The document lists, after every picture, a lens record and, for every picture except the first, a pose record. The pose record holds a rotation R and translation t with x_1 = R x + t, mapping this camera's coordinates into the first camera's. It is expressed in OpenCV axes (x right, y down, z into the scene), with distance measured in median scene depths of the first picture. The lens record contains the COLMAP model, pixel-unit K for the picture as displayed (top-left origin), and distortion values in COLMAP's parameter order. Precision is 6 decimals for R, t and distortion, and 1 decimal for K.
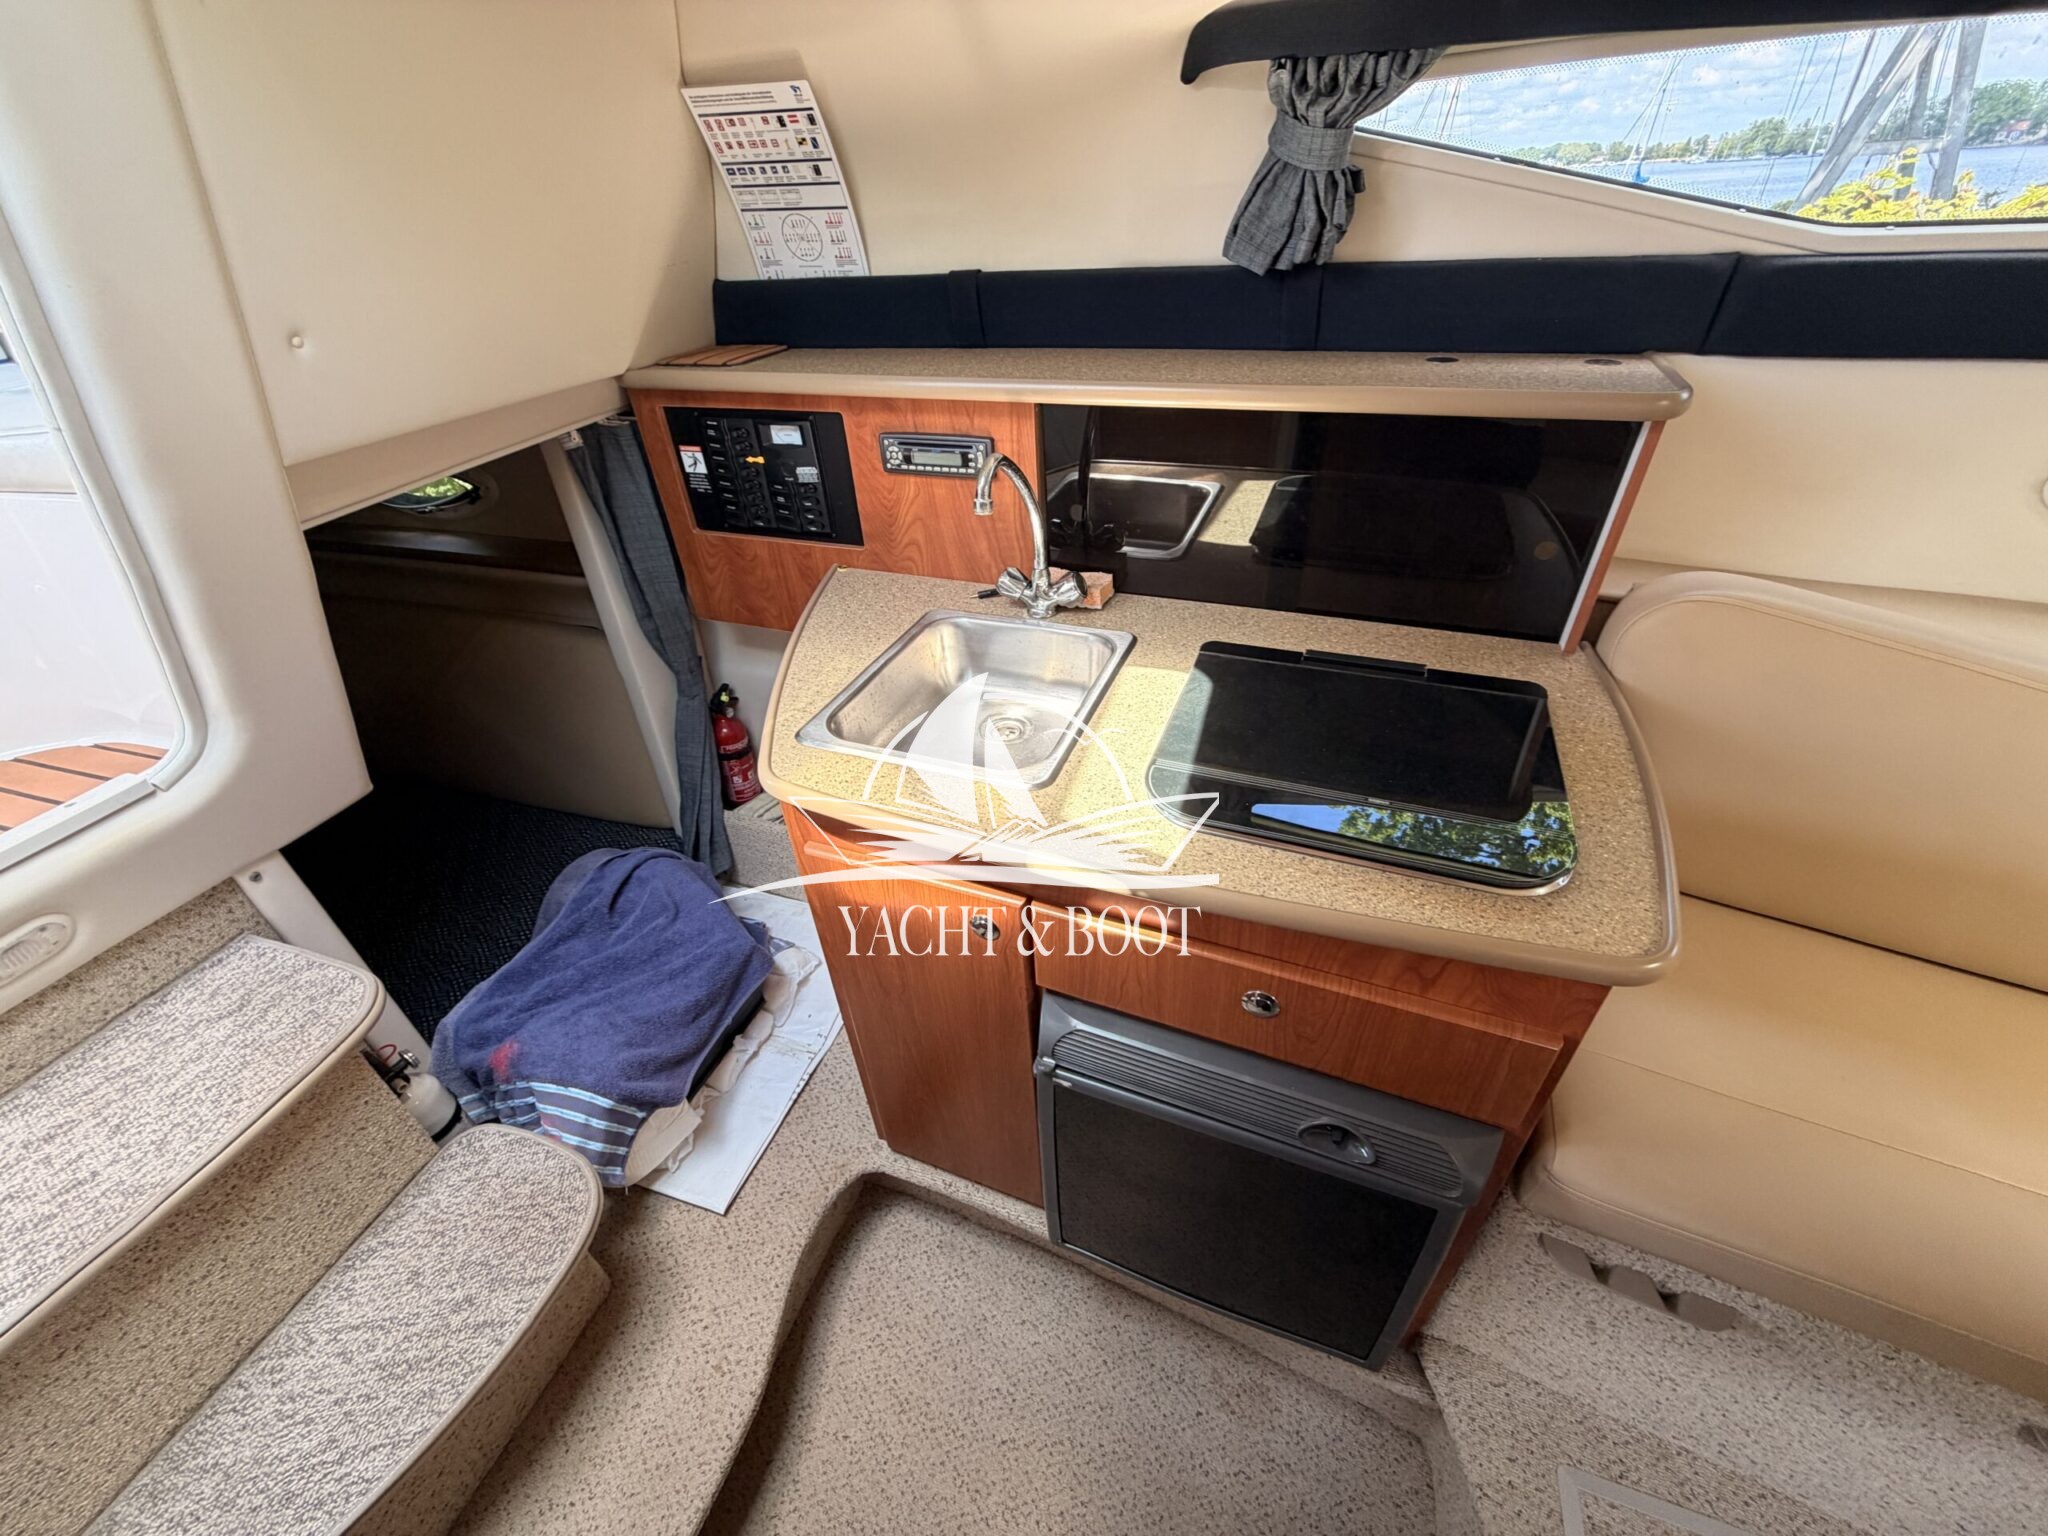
lens RADIAL K [[816.0, 0, 1017.1], [0, 816.0, 768.9], [0, 0, 1]] dist [-0.001027, 0.000193]
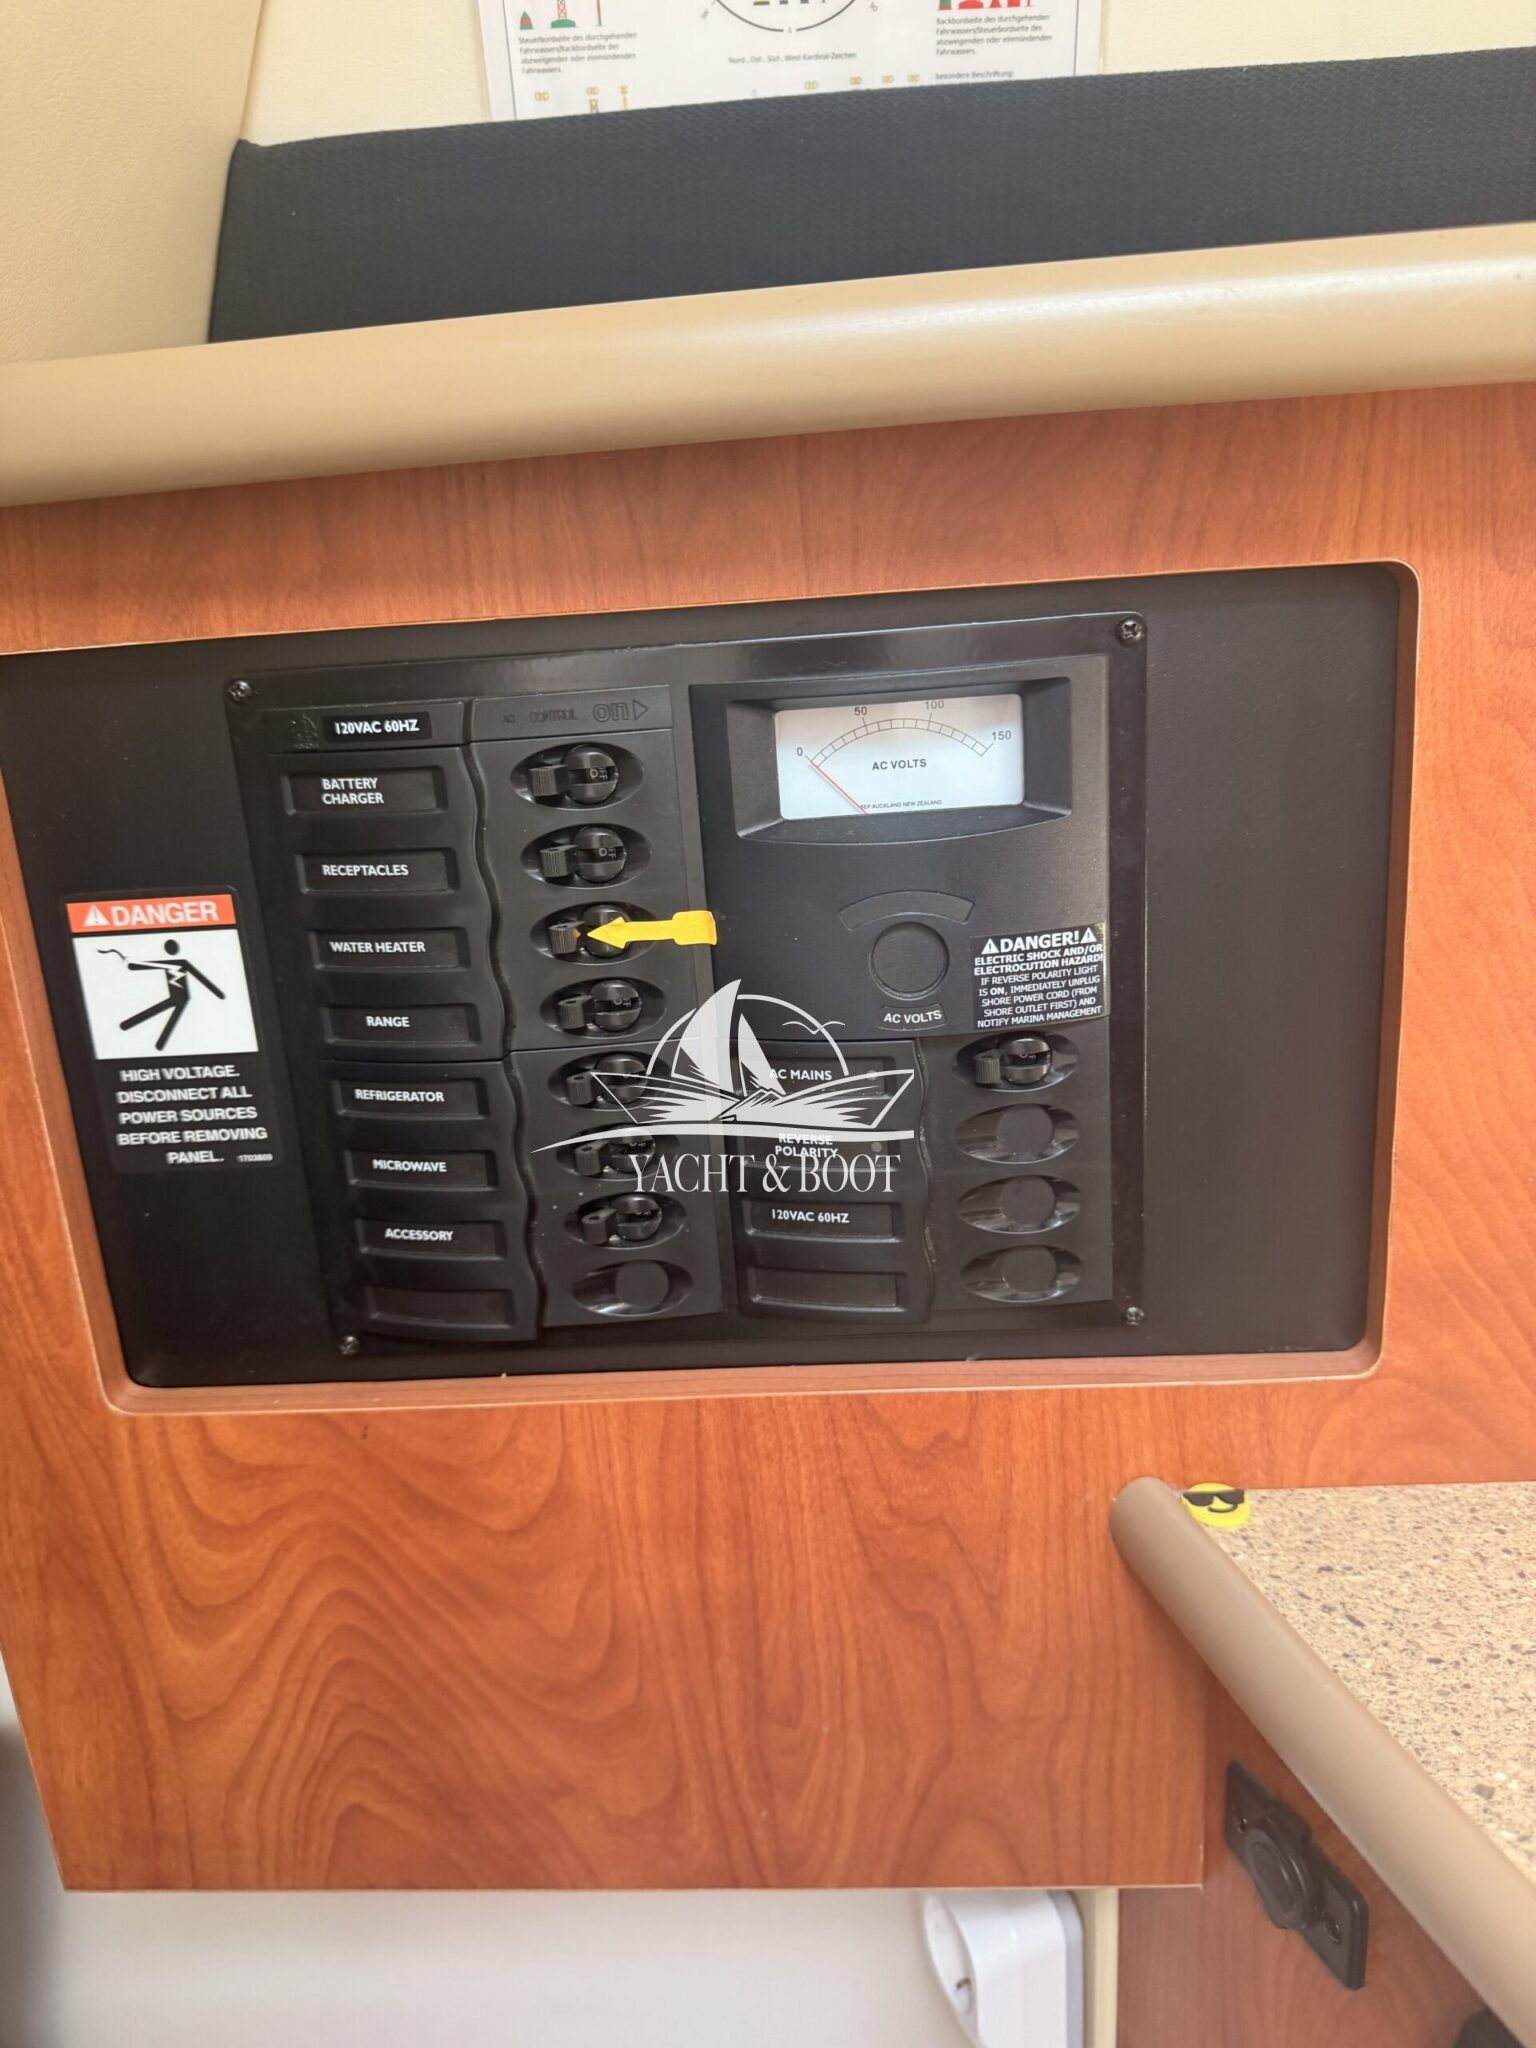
lens RADIAL K [[1483.8, 0, 768.0], [0, 1483.8, 1024.0], [0, 0, 1]] dist [0.019382, -0.041838]
pose [[0.944884, -0.095126, 0.313282, -0.419051], [0.200021, 0.925253, -0.322334, -0.281208], [-0.259203, 0.367231, 0.893284, 0.790992]]
